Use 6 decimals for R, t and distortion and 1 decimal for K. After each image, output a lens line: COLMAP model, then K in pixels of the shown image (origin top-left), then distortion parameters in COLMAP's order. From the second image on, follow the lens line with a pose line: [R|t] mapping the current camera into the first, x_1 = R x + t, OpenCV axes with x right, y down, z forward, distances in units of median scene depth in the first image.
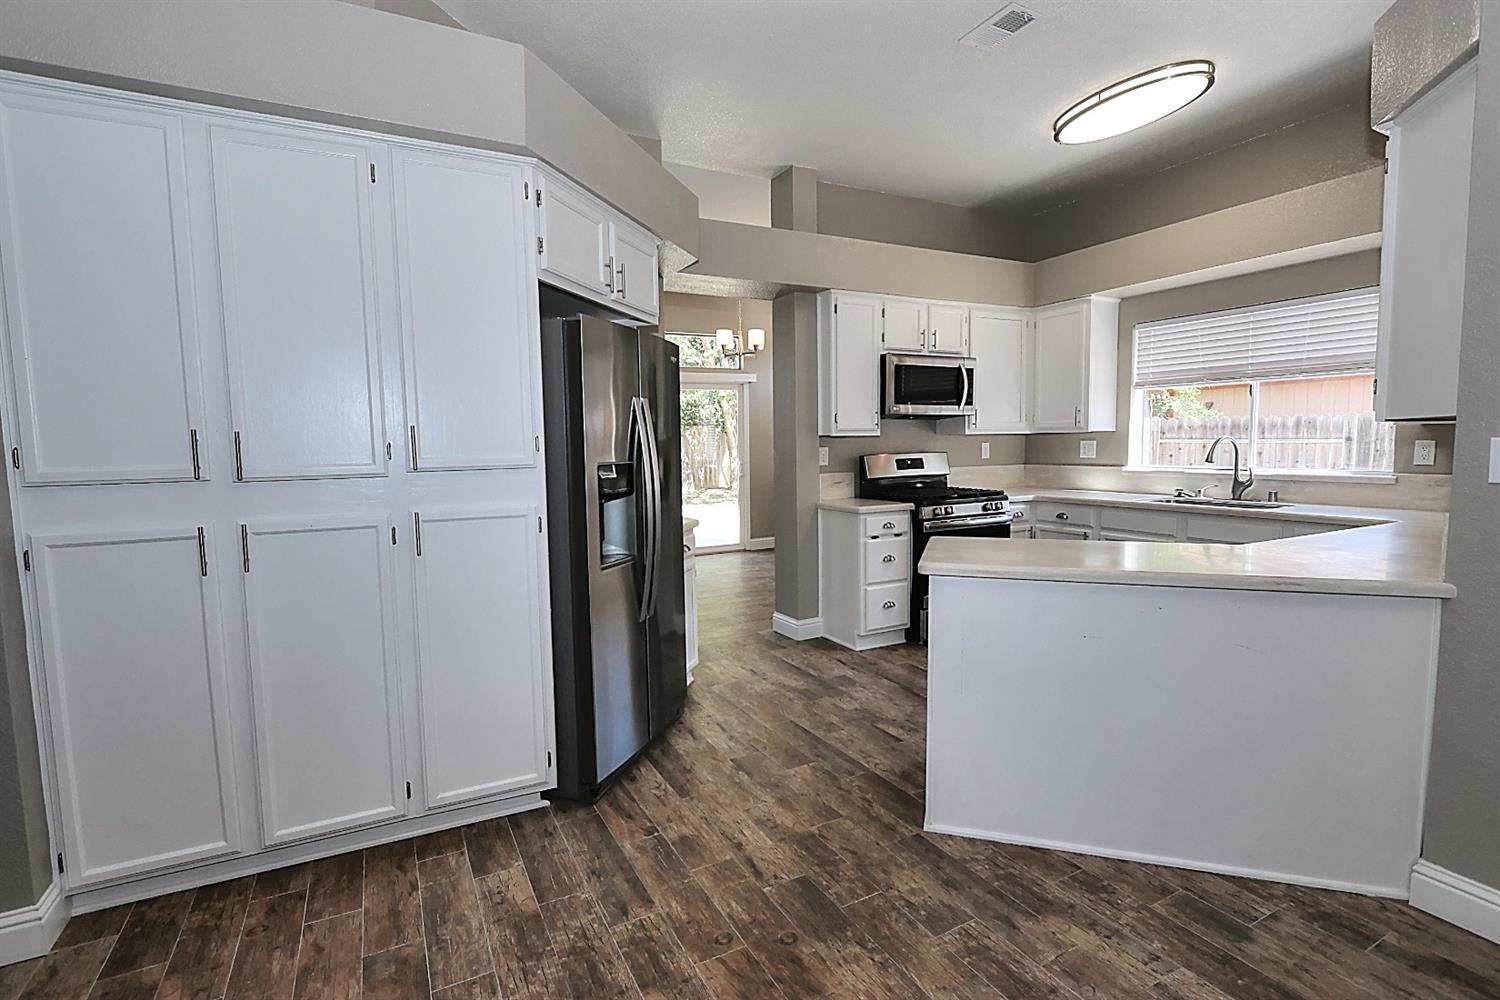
lens RADIAL K [[699.6, 0, 724.8], [0, 699.6, 504.1], [0, 0, 1]] dist [-0.019617, 0.003718]
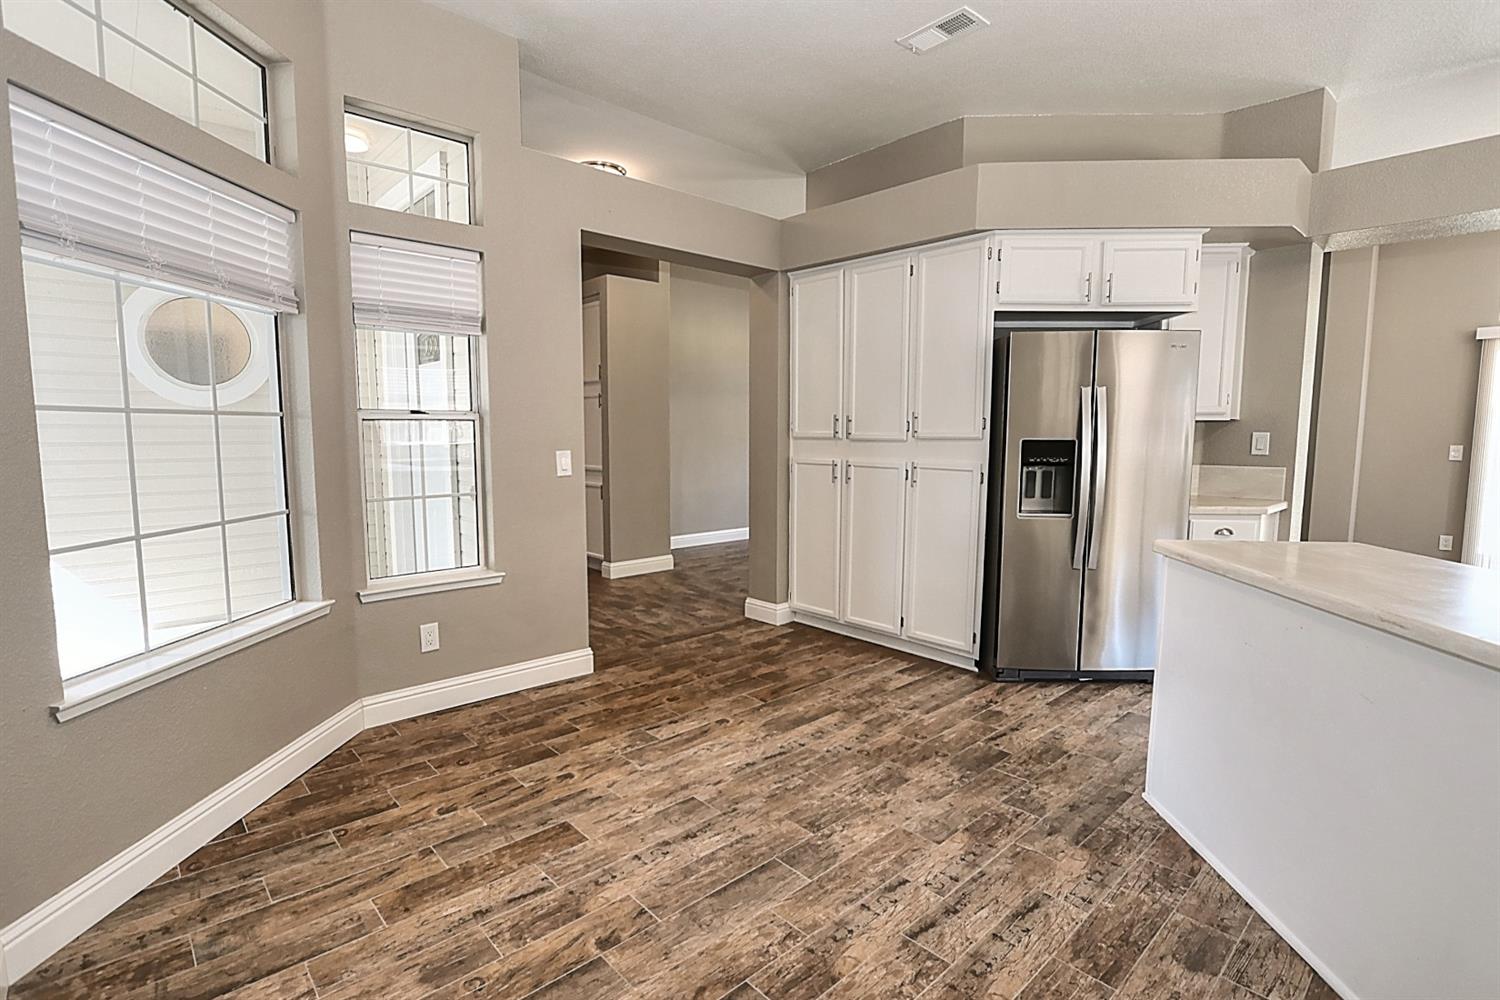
lens RADIAL K [[699.6, 0, 735.6], [0, 699.6, 505.6], [0, 0, 1]] dist [-0.019617, 0.003718]
pose [[0.270025, 0.120478, -0.955286, 0.569854], [-0.090652, 0.990915, 0.099347, -0.007120], [0.958576, 0.059773, 0.278494, 0.050859]]
